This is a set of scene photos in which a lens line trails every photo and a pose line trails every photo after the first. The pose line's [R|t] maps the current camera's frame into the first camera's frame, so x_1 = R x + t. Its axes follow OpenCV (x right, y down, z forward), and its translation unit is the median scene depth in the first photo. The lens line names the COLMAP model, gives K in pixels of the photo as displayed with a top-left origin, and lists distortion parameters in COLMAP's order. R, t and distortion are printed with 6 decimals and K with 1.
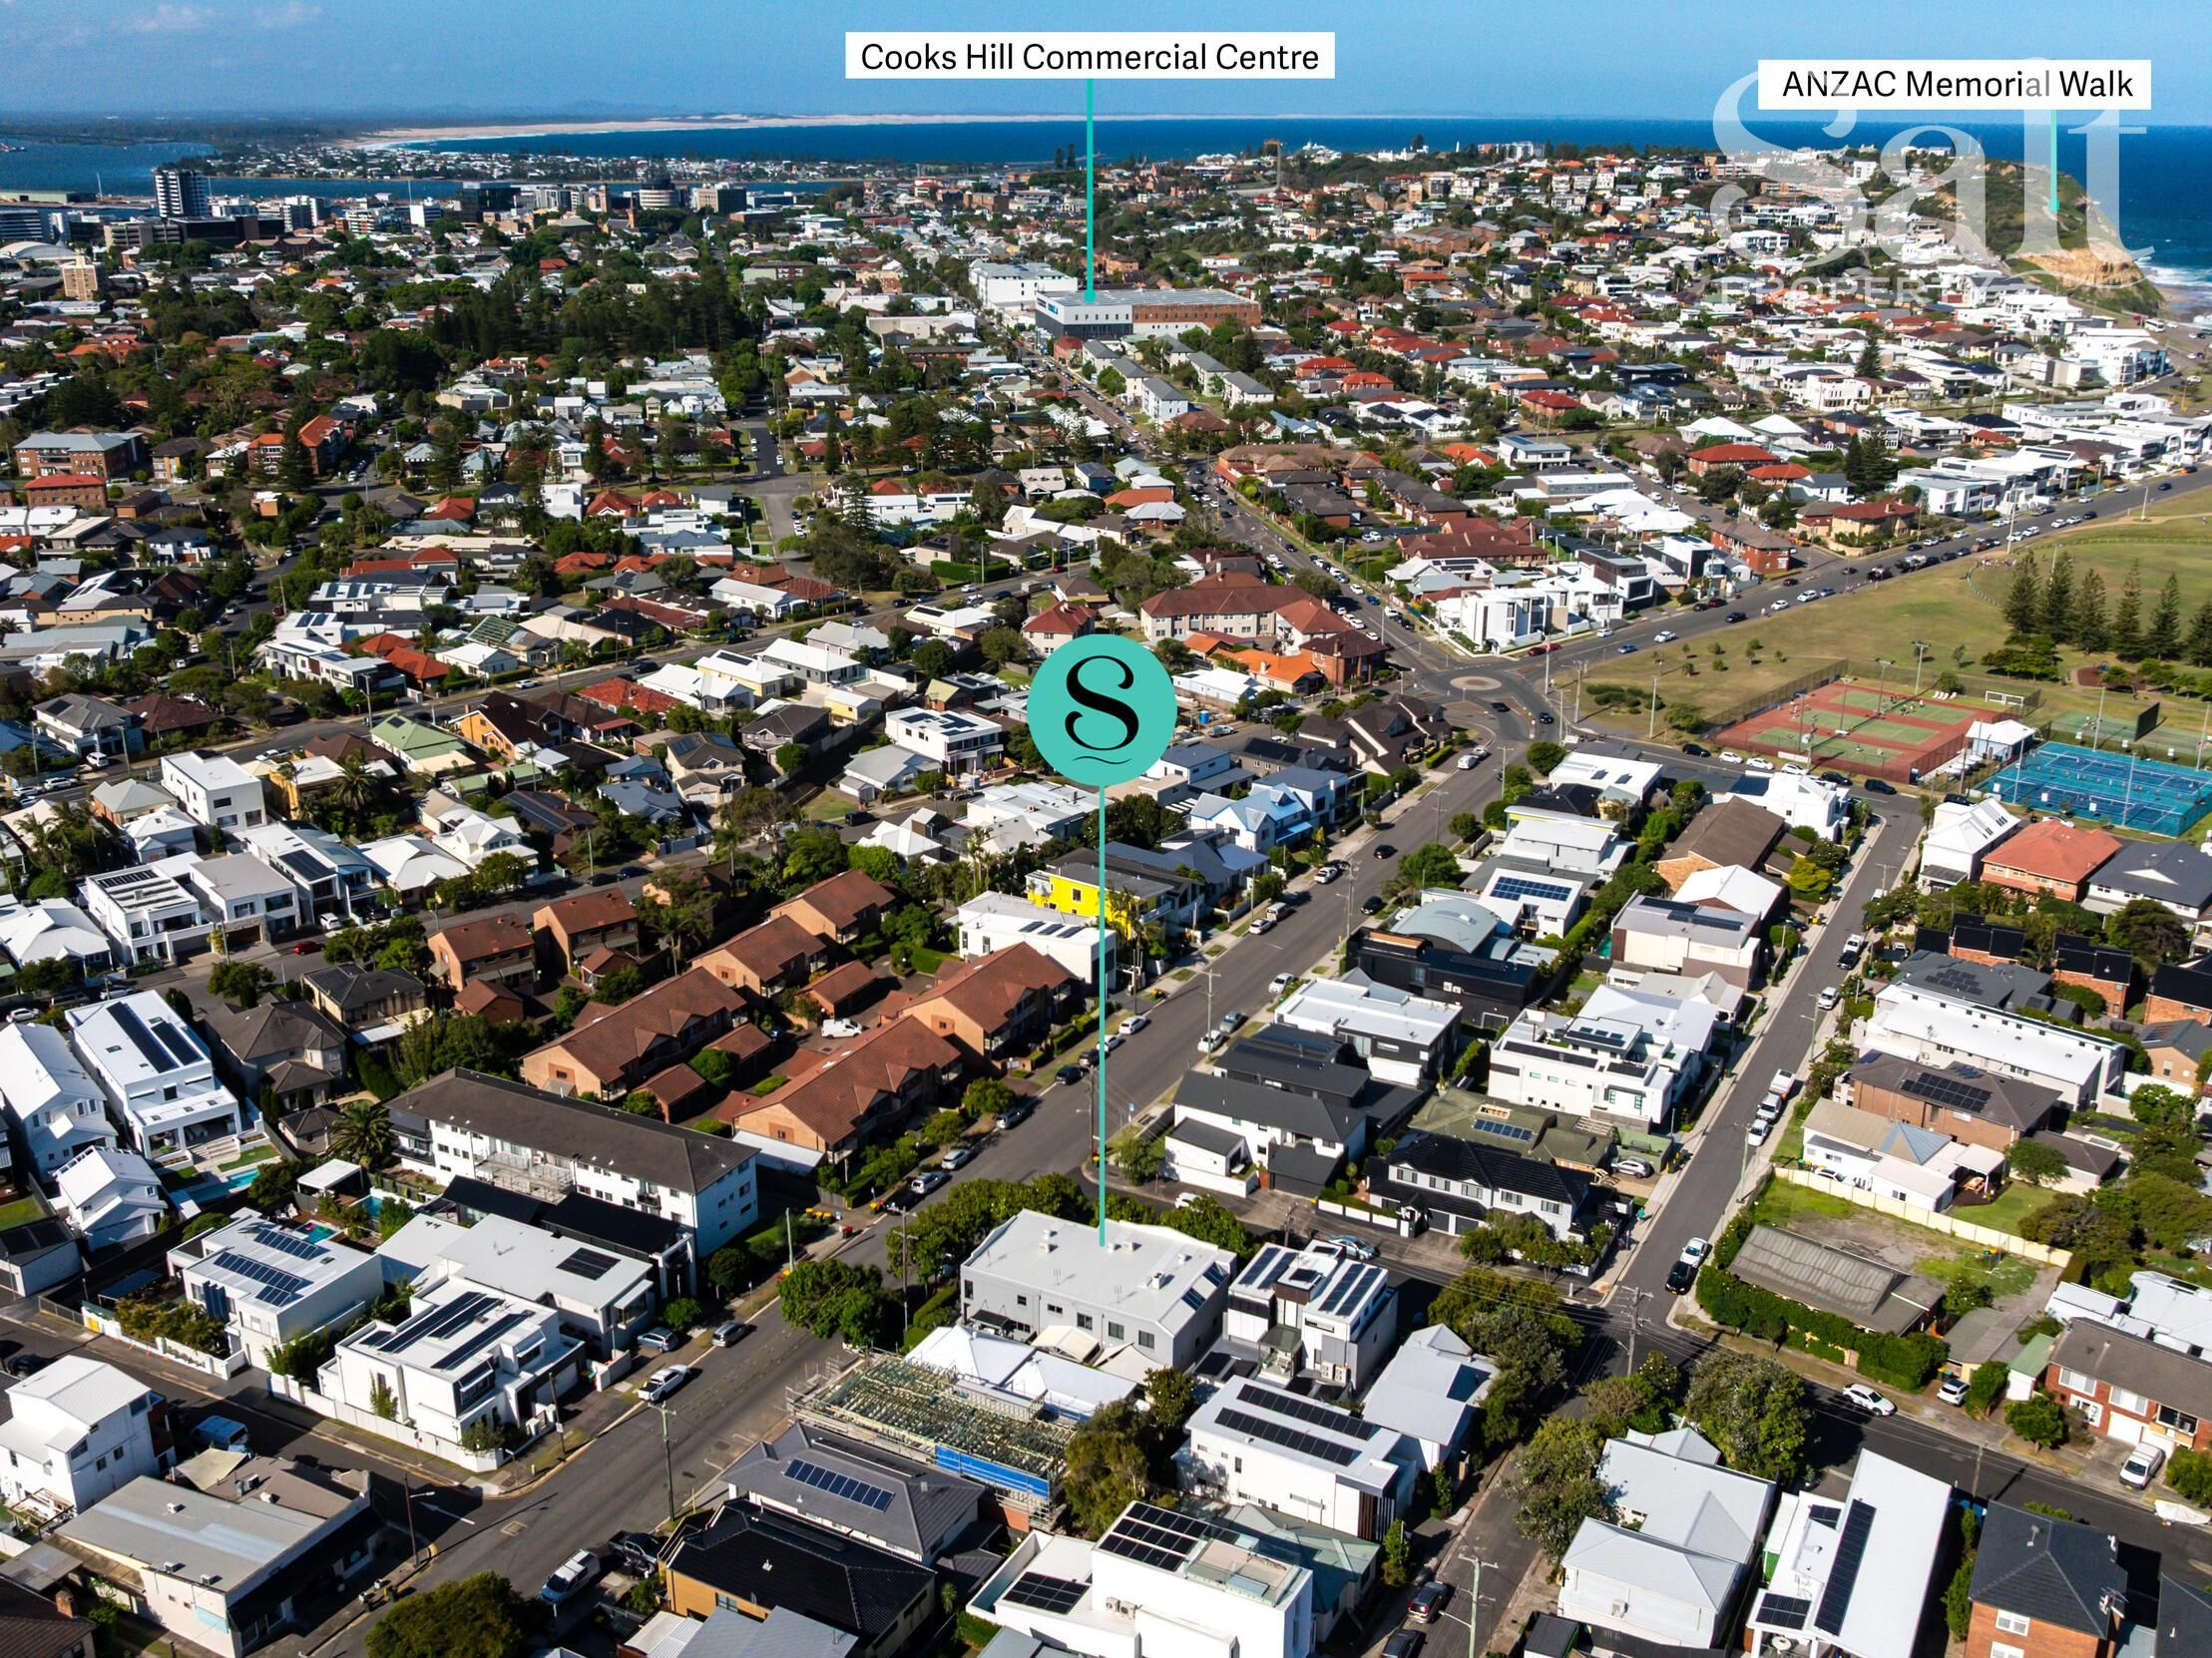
lens RADIAL K [[2089.8, 0, 1116.2], [0, 2089.8, 828.3], [0, 0, 1]] dist [0.018682, -0.091823]
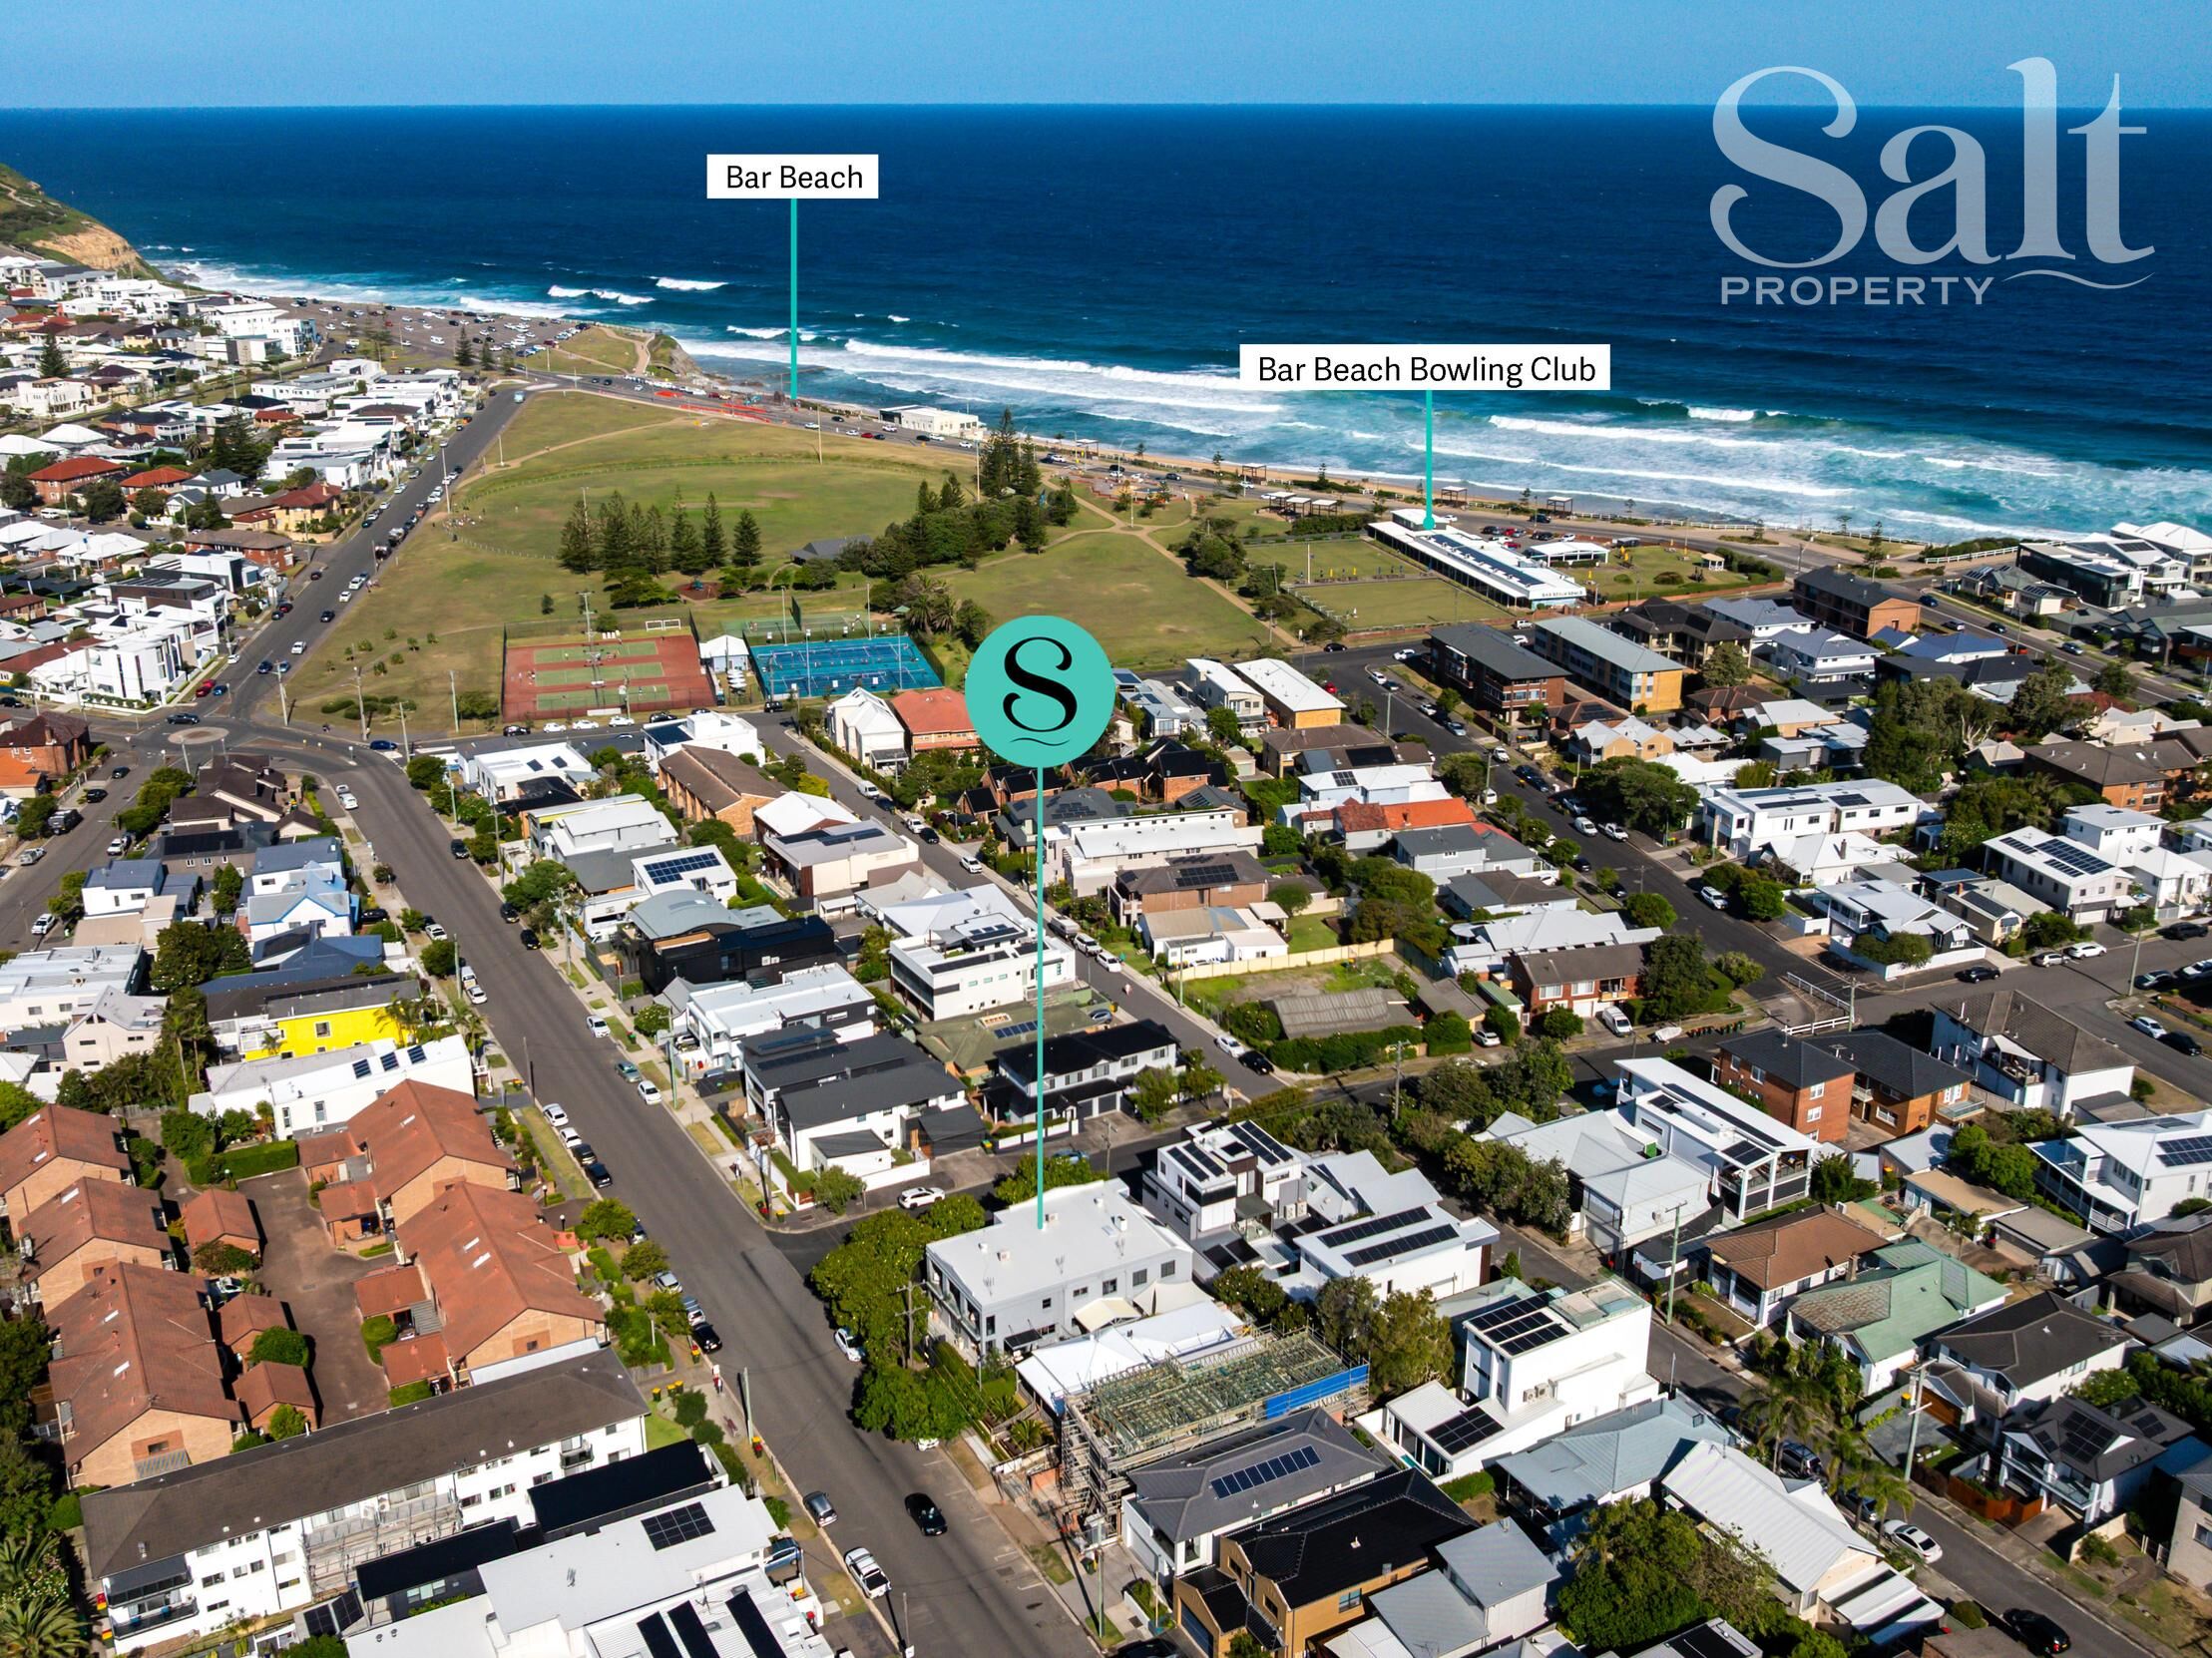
lens RADIAL K [[2089.8, 0, 1116.2], [0, 2089.8, 828.3], [0, 0, 1]] dist [0.018682, -0.091823]
pose [[0.543466, -0.283586, 0.790078, -0.487060], [0.277566, 0.948973, 0.149692, -0.082196], [-0.792214, 0.137946, 0.594448, 0.233837]]
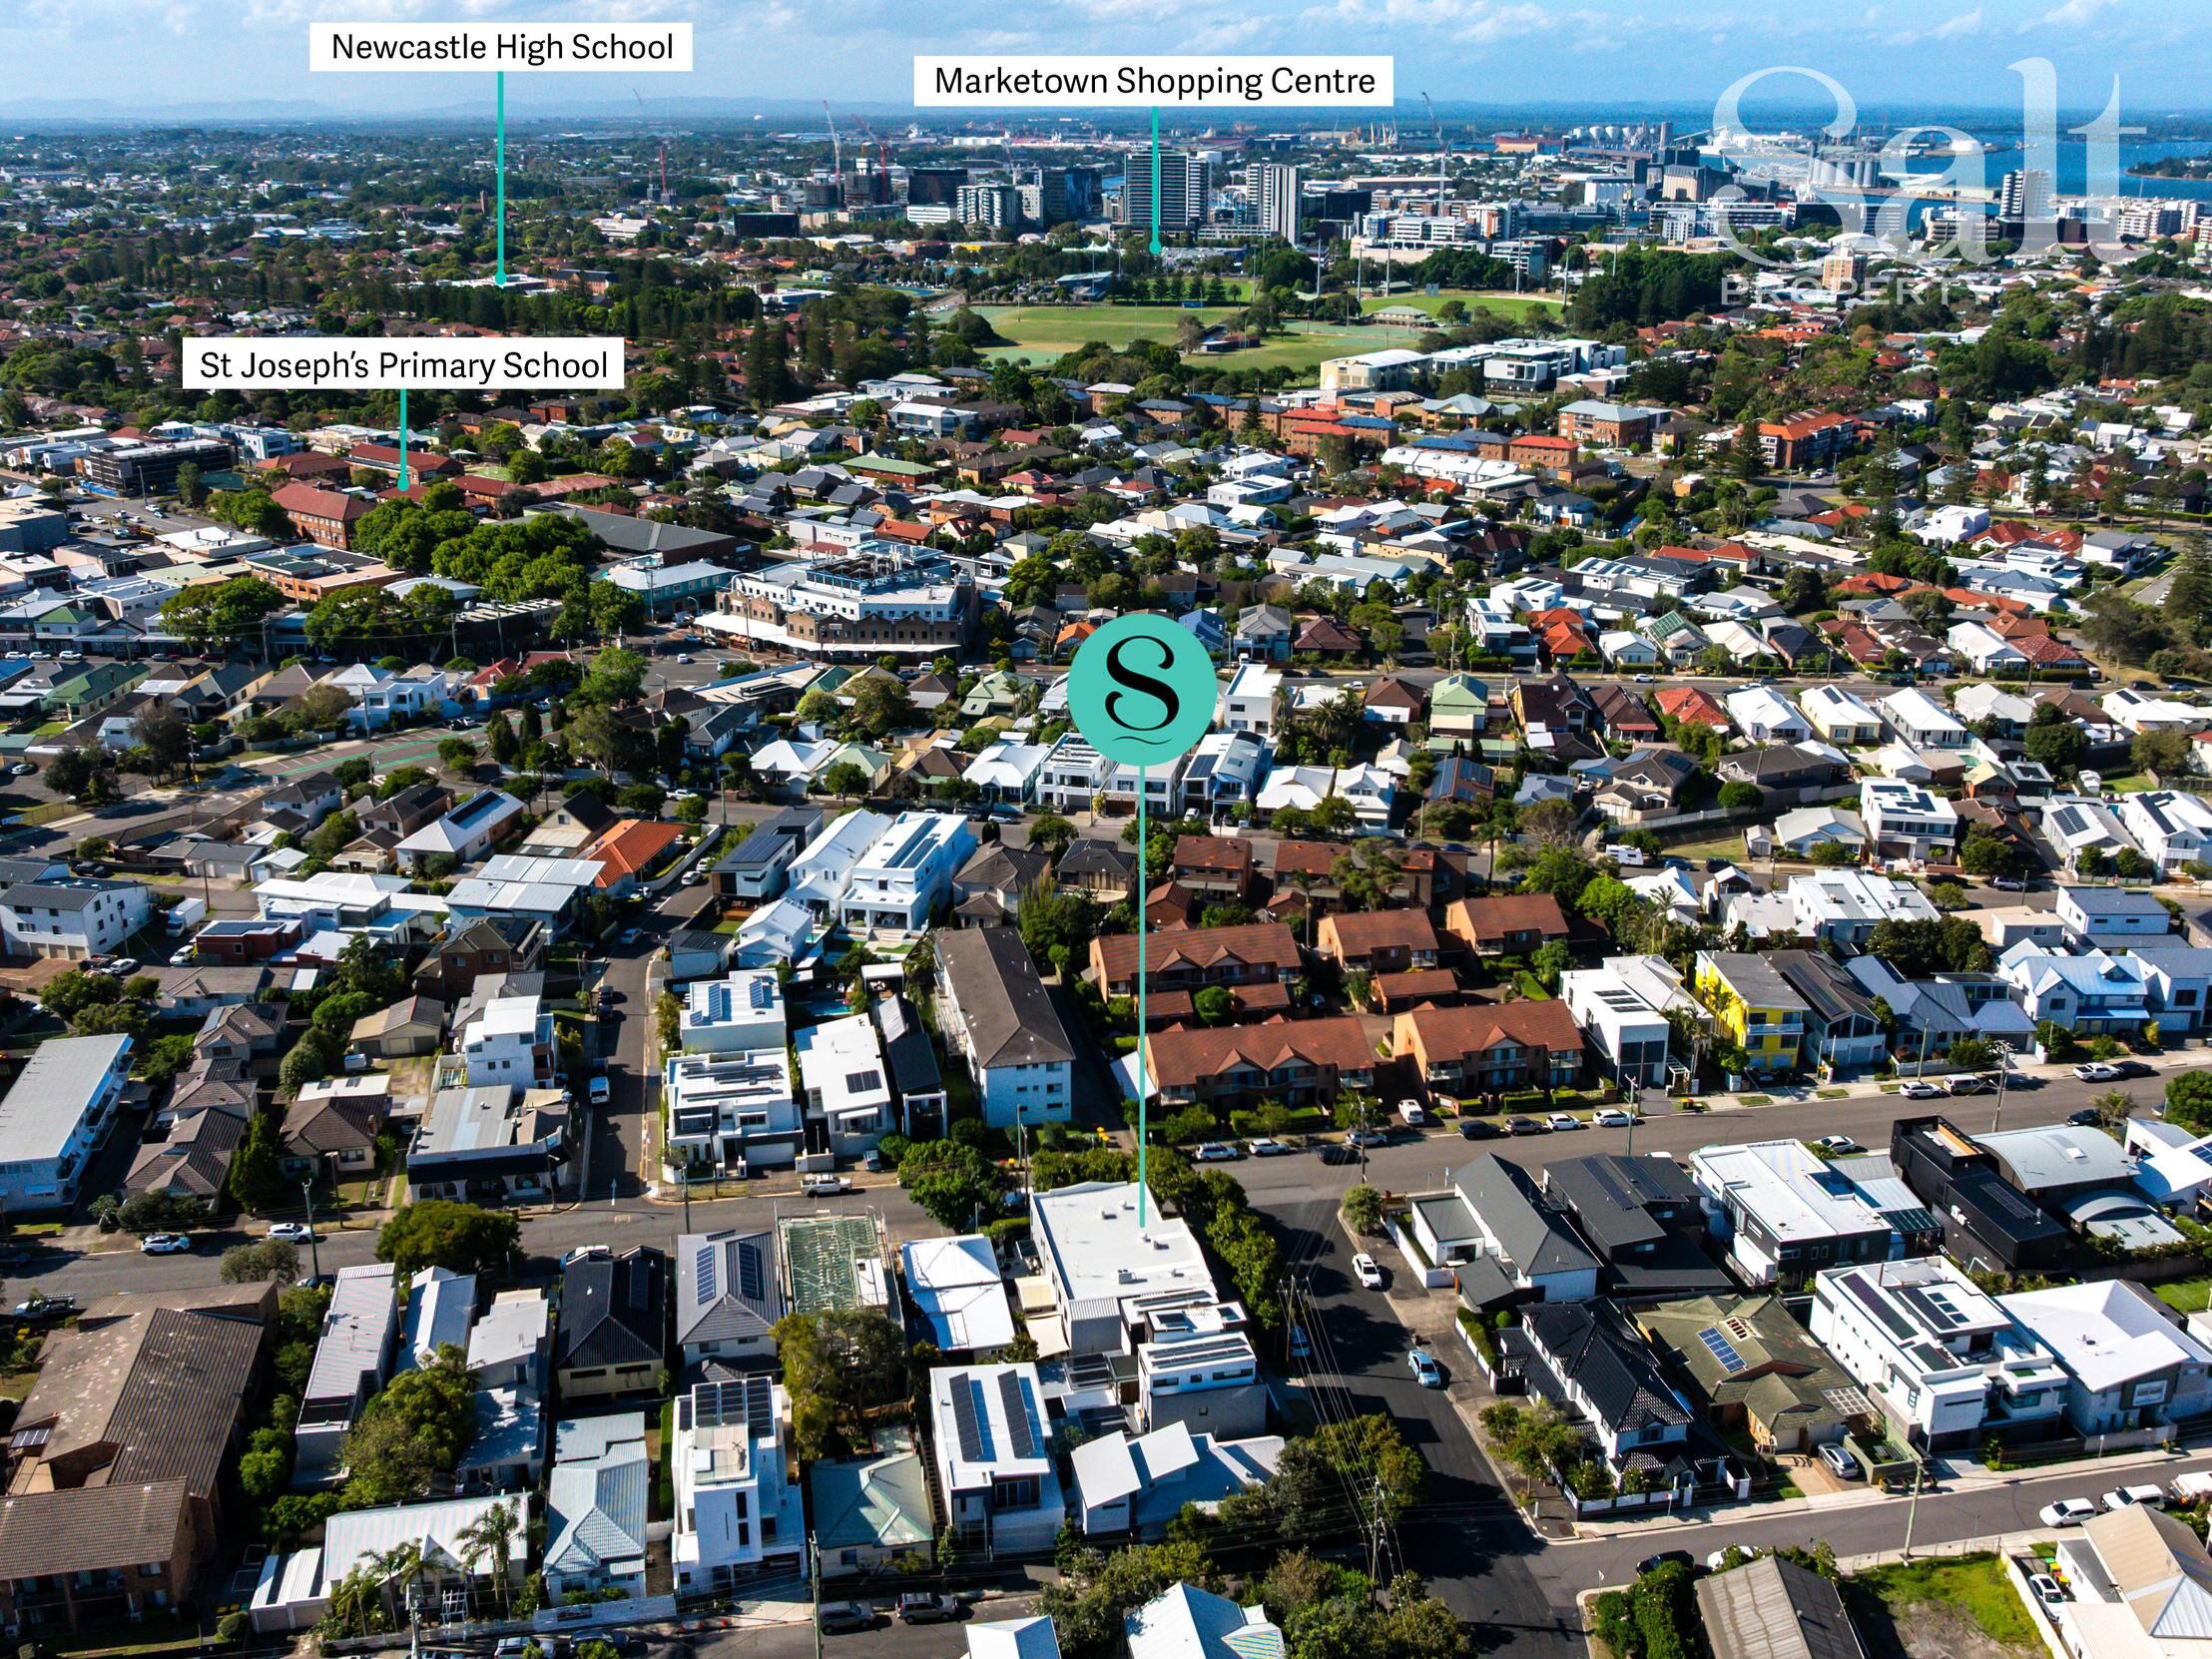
lens RADIAL K [[2090.0, 0, 1116.2], [0, 2090.0, 828.8], [0, 0, 1]] dist [0.018682, -0.091823]
pose [[0.636420, 0.249715, -0.729803, 0.465459], [-0.248633, 0.962058, 0.112366, -0.071046], [0.730172, 0.109941, 0.674360, 0.185512]]
